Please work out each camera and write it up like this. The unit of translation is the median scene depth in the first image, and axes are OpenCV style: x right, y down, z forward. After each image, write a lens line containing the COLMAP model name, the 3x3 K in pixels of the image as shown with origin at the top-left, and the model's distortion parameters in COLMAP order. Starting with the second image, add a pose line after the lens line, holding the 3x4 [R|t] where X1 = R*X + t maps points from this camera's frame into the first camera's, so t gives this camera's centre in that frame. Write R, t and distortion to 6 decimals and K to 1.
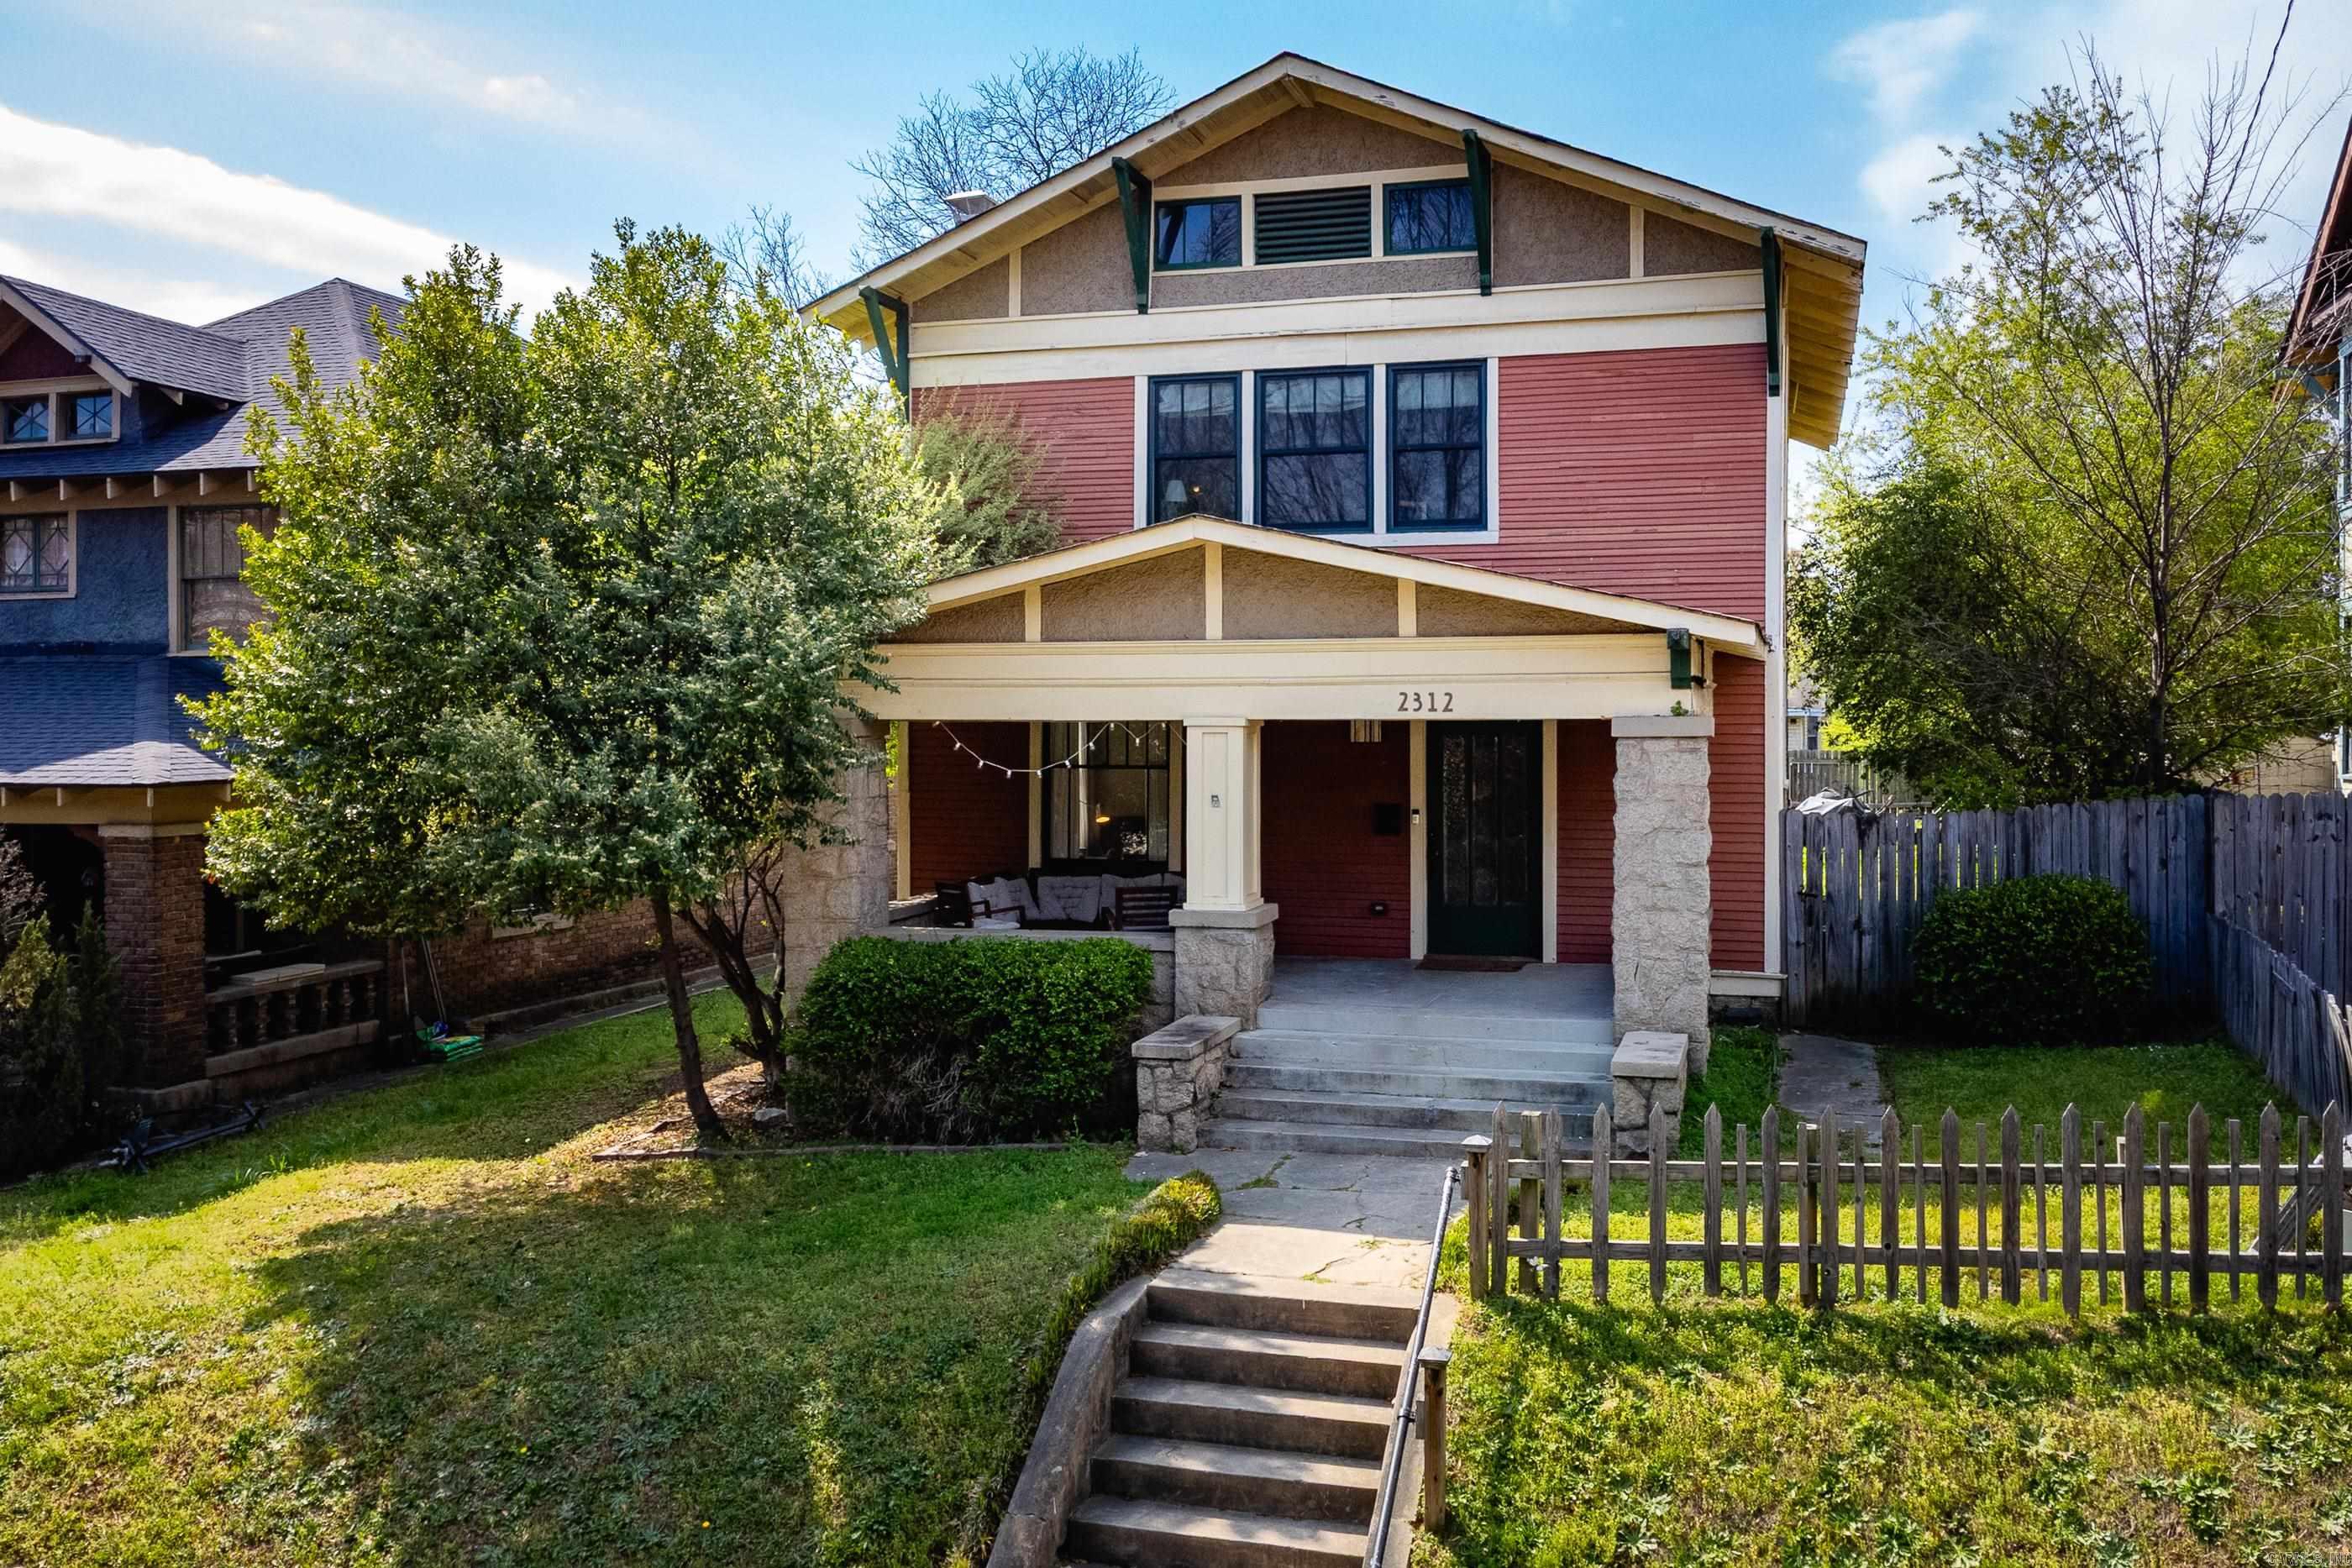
lens RADIAL K [[1558.4, 0, 1176.3], [0, 1558.4, 782.0], [0, 0, 1]] dist [0.007500, 0.004720]
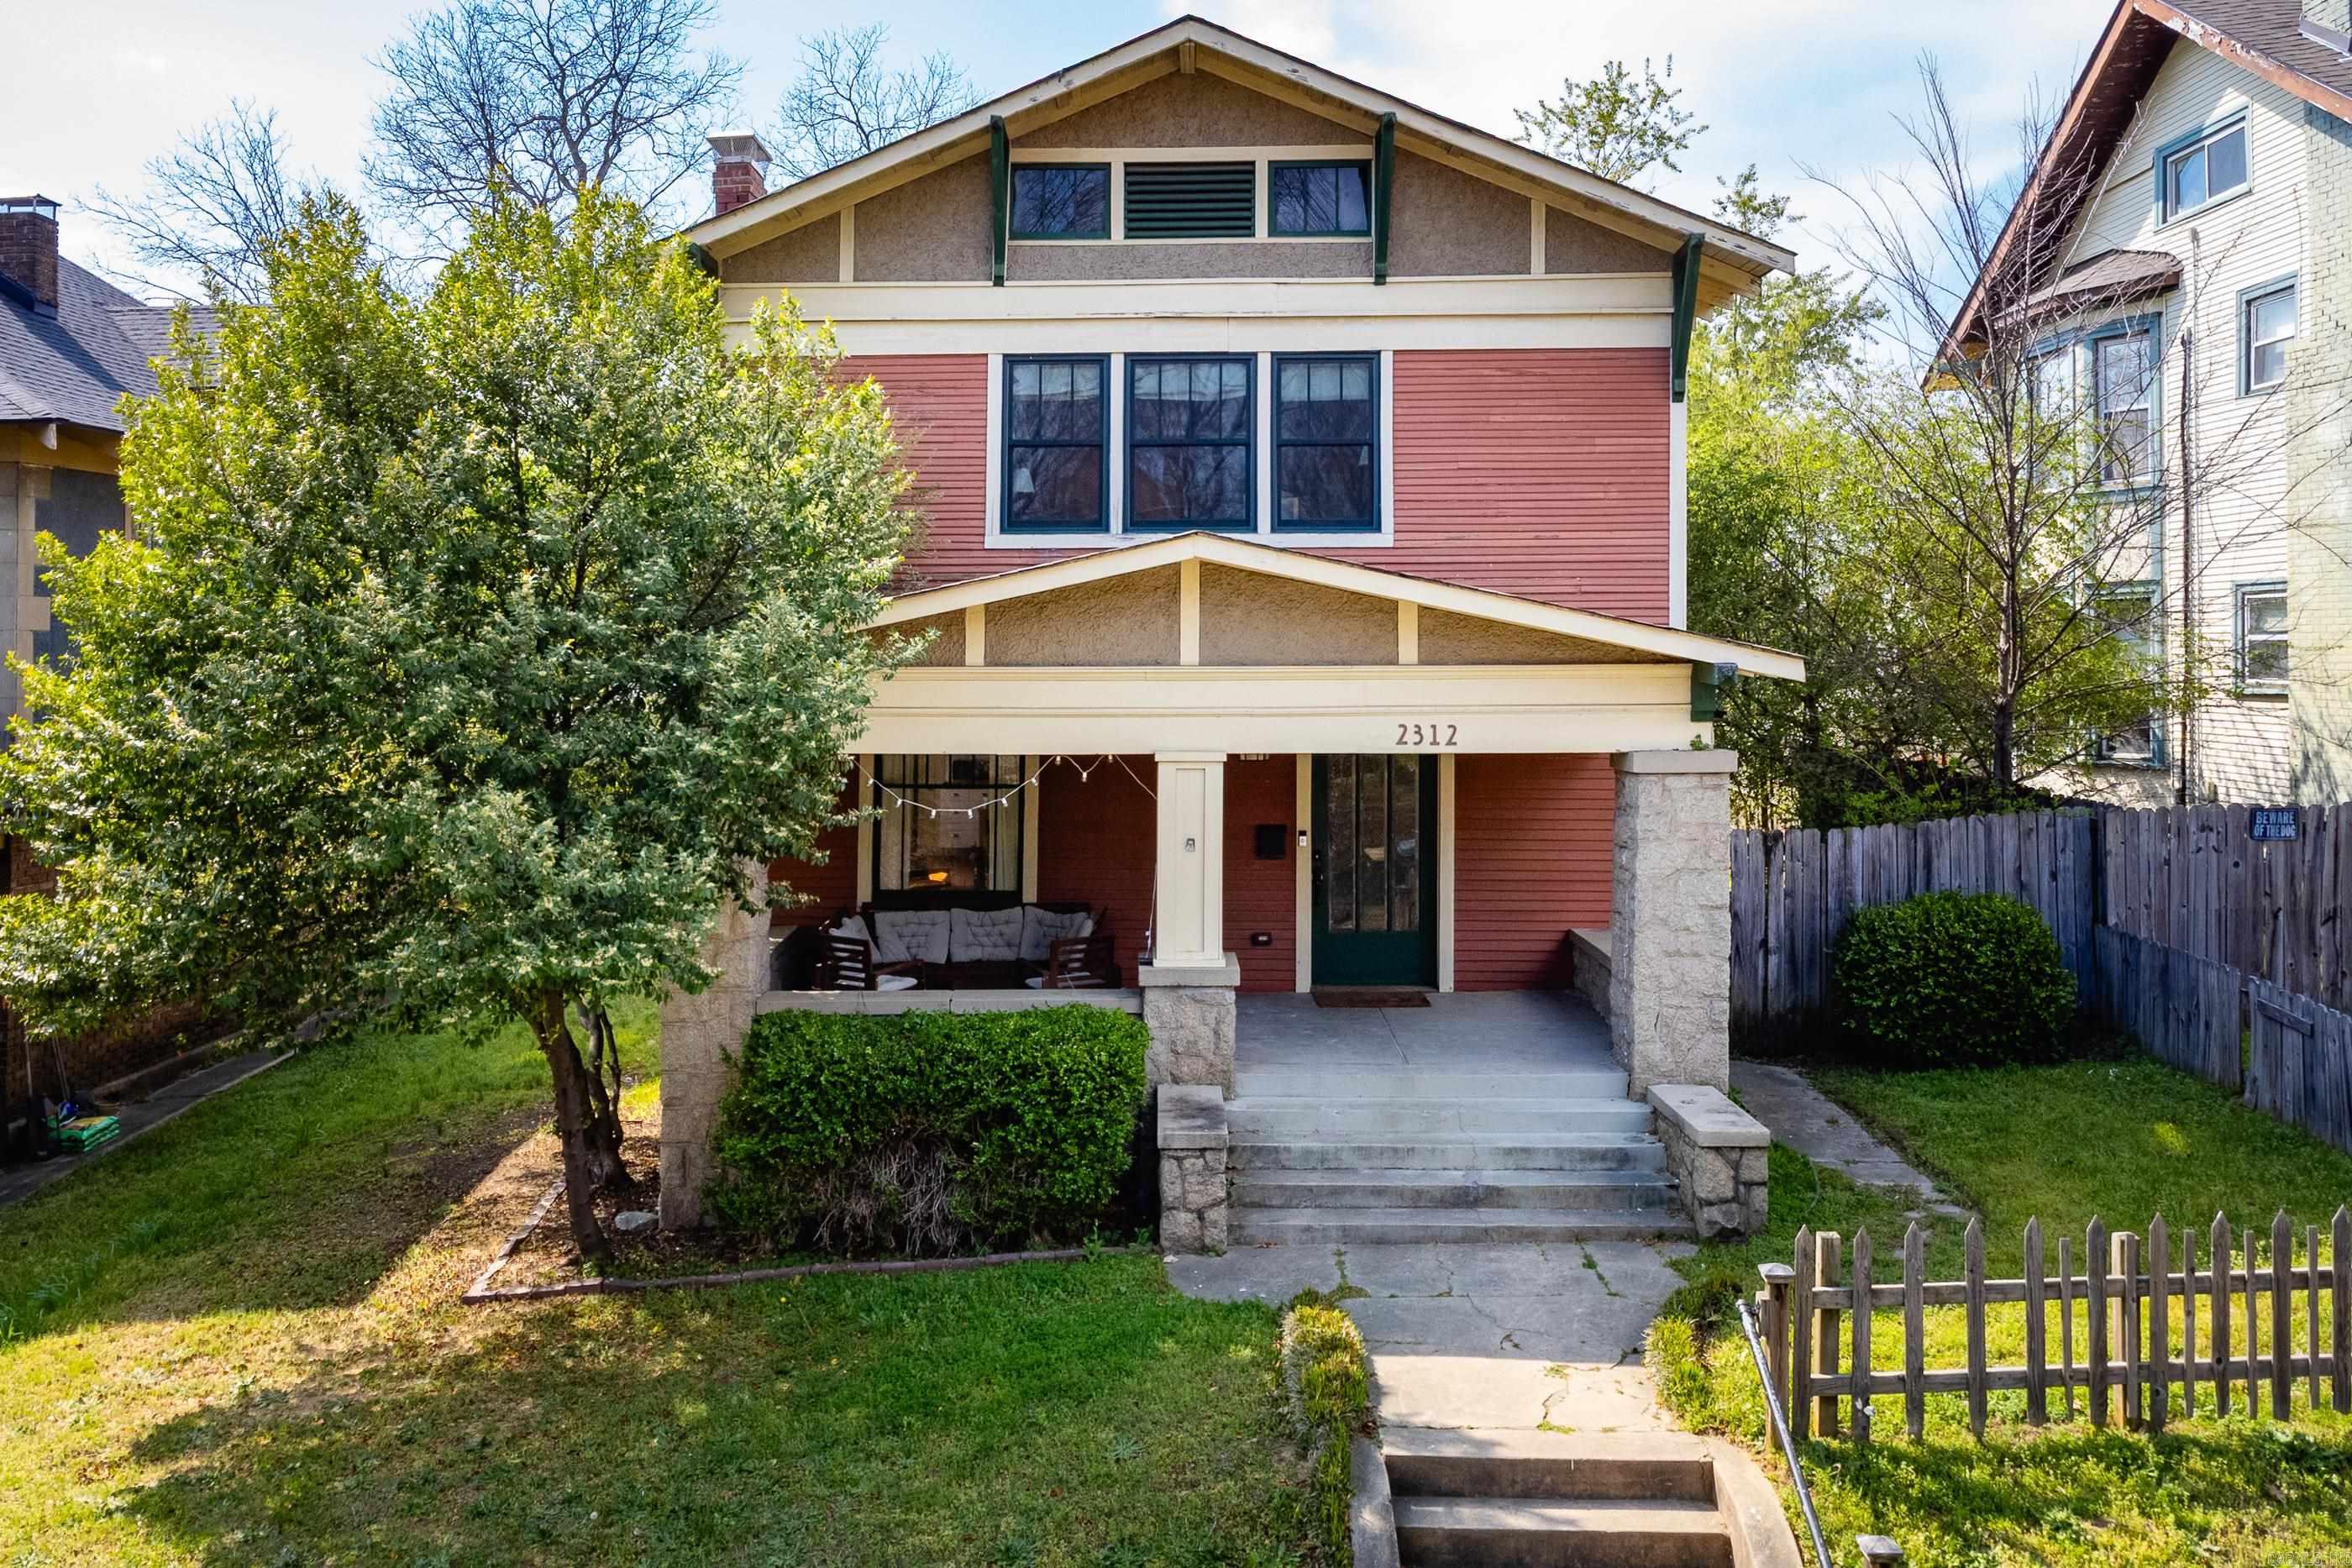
lens RADIAL K [[1676.6, 0, 1183.1], [0, 1676.6, 728.8], [0, 0, 1]] dist [0.014213, -0.013116]
pose [[0.981193, -0.008540, 0.192840, -0.163952], [0.013119, 0.999661, -0.022482, -0.032650], [-0.192582, 0.024590, 0.980973, 0.052434]]
